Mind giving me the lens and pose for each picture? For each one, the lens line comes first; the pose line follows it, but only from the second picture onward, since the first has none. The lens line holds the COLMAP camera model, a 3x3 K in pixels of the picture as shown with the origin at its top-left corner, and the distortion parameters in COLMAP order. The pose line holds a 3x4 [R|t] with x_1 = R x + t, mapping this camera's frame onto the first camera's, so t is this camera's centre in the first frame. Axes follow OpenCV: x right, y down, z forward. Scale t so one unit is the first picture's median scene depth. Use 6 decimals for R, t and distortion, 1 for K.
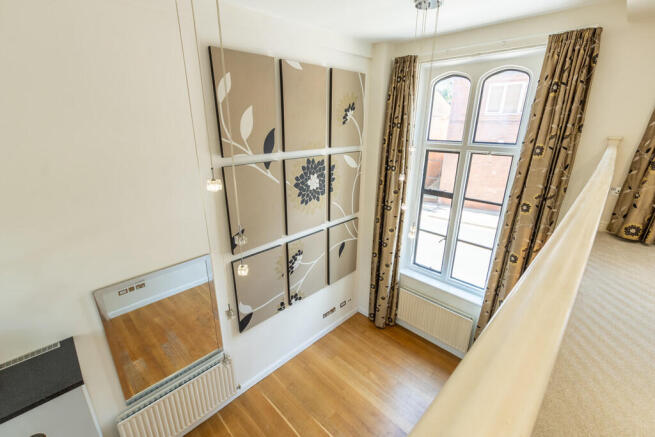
lens RADIAL K [[285.3, 0, 325.6], [0, 285.3, 215.8], [0, 0, 1]] dist [0.001988, 0.000310]
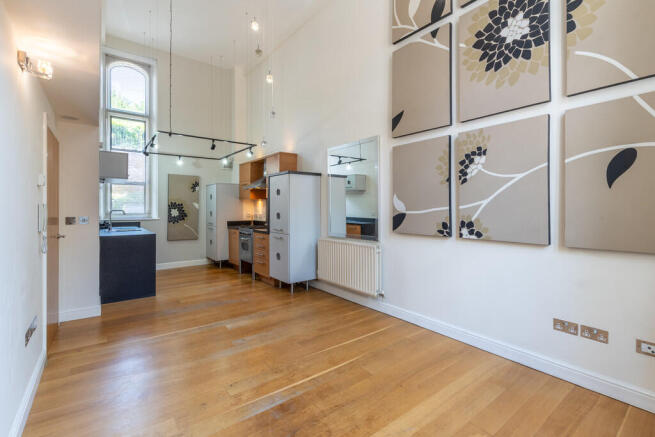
lens RADIAL K [[294.6, 0, 328.5], [0, 294.6, 208.2], [0, 0, 1]] dist [0.001211, 0.000025]
pose [[-0.128693, -0.009143, -0.991642, 0.622470], [-0.313217, 0.949146, 0.031897, 0.345228], [0.940921, 0.314704, -0.125013, 0.832052]]
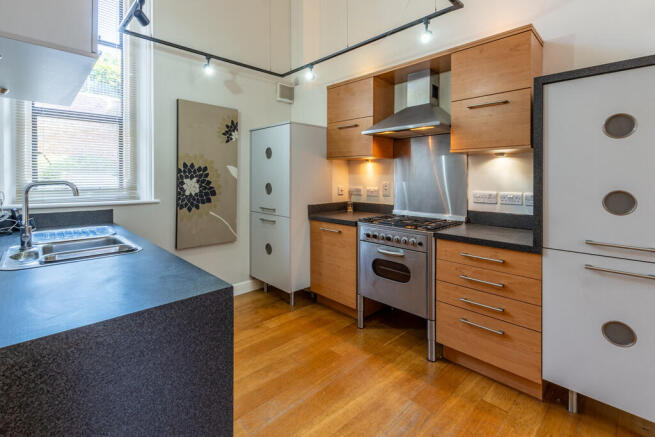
lens RADIAL K [[300.6, 0, 322.6], [0, 300.6, 180.5], [0, 0, 1]] dist [-0.002597, -0.000206]
pose [[-0.023649, 0.001823, -0.999719, -0.126889], [-0.317615, 0.948175, 0.009243, 0.556678], [0.947925, 0.317744, -0.021844, 0.174324]]
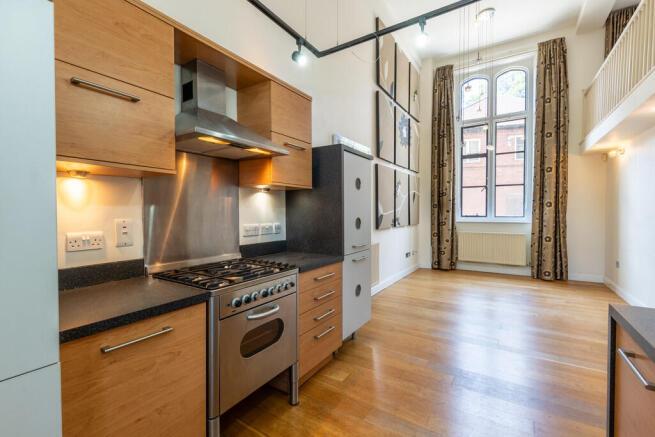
lens RADIAL K [[292.0, 0, 327.5], [0, 292.0, 218.5], [0, 0, 1]] dist [0.001132, -0.000042]
pose [[0.976909, -0.015907, 0.213064, -0.711434], [0.077553, 0.955612, -0.284238, 0.649633], [-0.199085, 0.294198, 0.934779, -0.115724]]
